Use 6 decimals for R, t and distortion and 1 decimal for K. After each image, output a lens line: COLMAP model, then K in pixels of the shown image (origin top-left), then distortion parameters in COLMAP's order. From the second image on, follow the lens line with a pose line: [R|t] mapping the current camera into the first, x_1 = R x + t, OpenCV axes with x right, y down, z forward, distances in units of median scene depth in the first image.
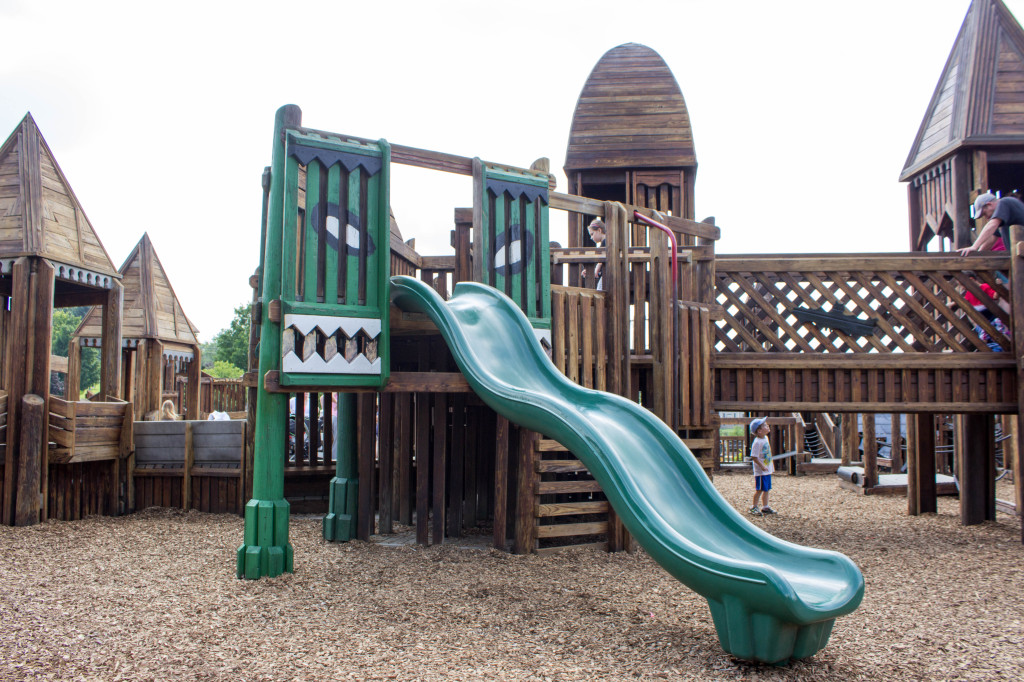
lens RADIAL K [[863.4, 0, 512.3], [0, 863.4, 358.6], [0, 0, 1]] dist [-0.171066, 0.154115]
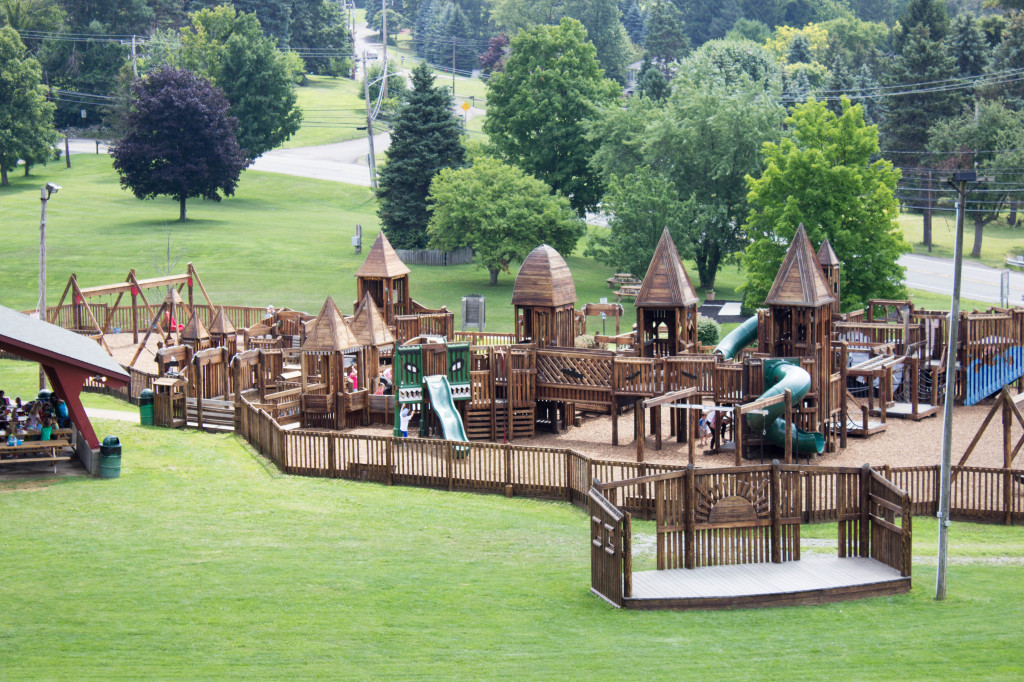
lens RADIAL K [[2592.9, 0, 512.0], [0, 2592.9, 341.0], [0, 0, 1]] dist [-0.007165, -0.097087]
pose [[0.934690, 0.022090, -0.354776, 3.840888], [0.043431, 0.983493, 0.175659, -1.997653], [0.352800, -0.179595, 0.918302, -8.462003]]
